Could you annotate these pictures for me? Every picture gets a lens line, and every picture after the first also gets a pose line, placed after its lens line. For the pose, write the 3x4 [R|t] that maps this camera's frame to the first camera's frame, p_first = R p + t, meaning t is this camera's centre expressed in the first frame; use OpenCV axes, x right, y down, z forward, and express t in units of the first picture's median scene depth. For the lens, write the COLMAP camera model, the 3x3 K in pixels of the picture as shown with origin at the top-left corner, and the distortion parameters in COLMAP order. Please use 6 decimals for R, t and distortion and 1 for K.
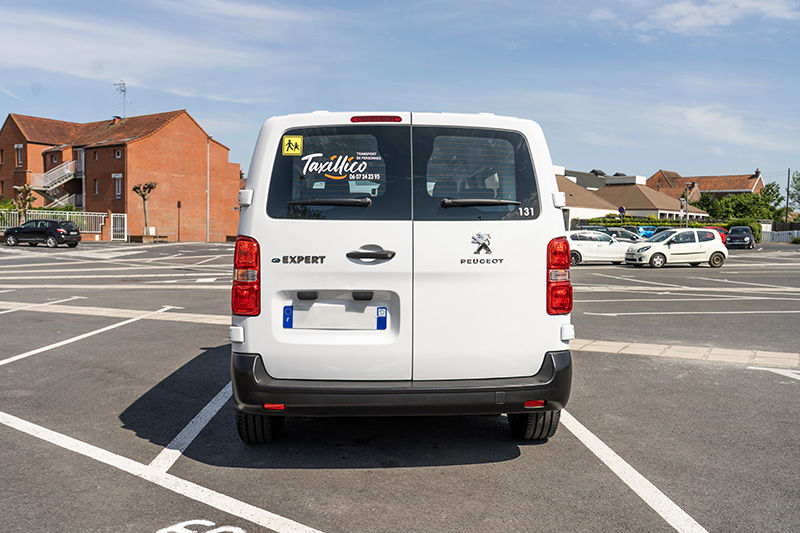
lens RADIAL K [[717.0, 0, 400.6], [0, 717.0, 265.6], [0, 0, 1]] dist [0.043148, 0.010954]
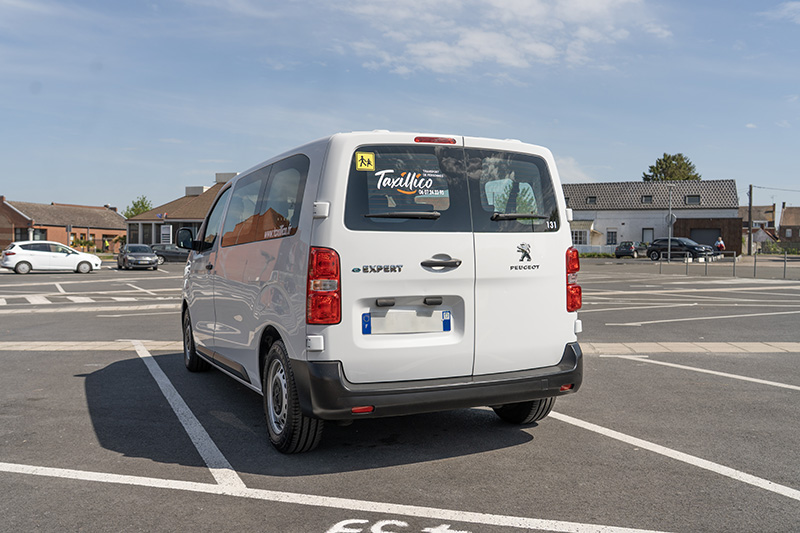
lens RADIAL K [[717.0, 0, 400.2], [0, 717.0, 266.8], [0, 0, 1]] dist [0.043148, 0.010954]
pose [[0.926997, -0.016617, 0.374700, -0.499582], [0.024831, 0.999545, -0.017103, 0.007502], [-0.374245, 0.025158, 0.926989, 0.004135]]
